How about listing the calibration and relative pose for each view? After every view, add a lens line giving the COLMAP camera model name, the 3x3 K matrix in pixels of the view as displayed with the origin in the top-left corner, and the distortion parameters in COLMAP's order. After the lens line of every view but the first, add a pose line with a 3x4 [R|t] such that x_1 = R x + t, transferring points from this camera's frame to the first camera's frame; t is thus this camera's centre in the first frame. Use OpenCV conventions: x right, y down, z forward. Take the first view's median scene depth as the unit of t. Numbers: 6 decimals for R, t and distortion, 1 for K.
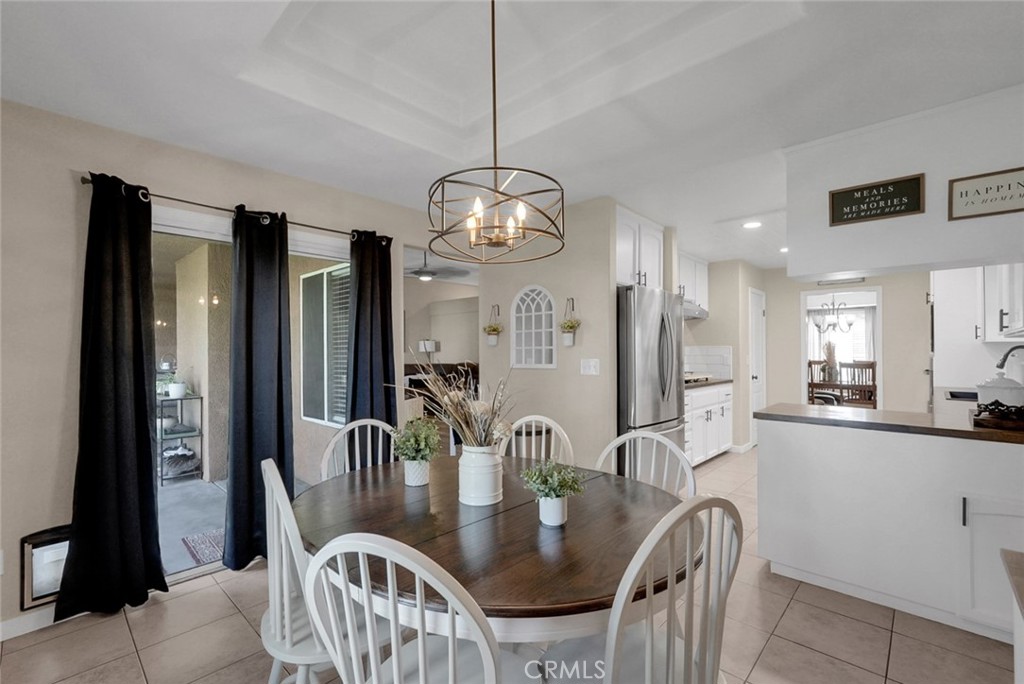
lens RADIAL K [[455.0, 0, 511.8], [0, 455.0, 334.6], [0, 0, 1]] dist [-0.001944, 0.007010]
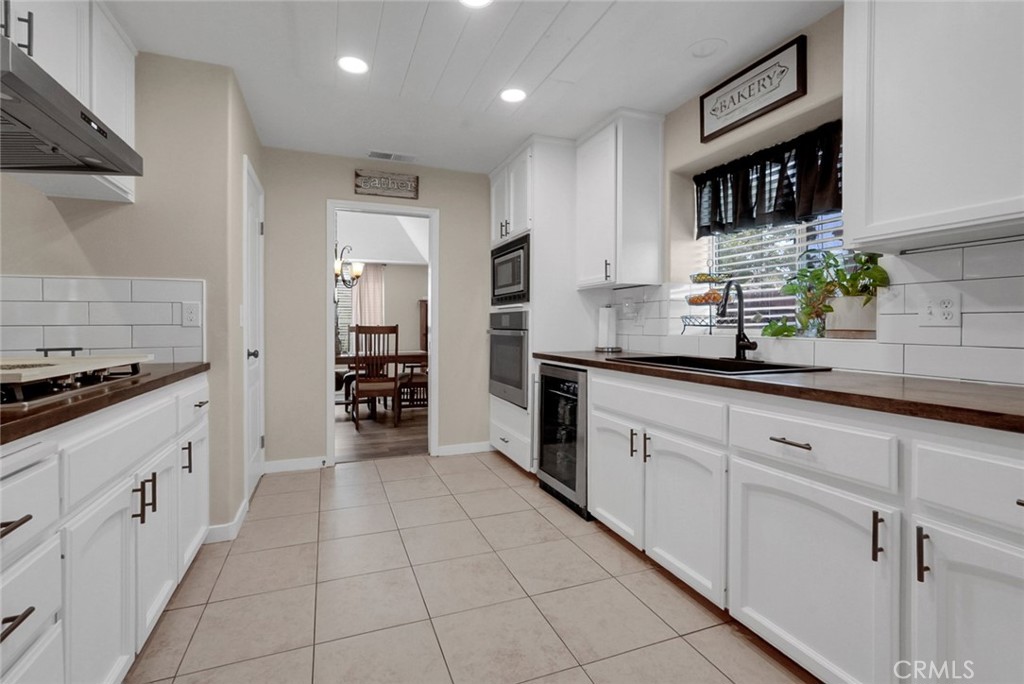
lens RADIAL K [[455.0, 0, 511.8], [0, 455.0, 334.6], [0, 0, 1]] dist [-0.001944, 0.007010]
pose [[0.438350, -0.016435, 0.898654, 0.242060], [-0.036440, 0.998686, 0.036039, 0.049923], [-0.898065, -0.048544, 0.437175, 0.586672]]
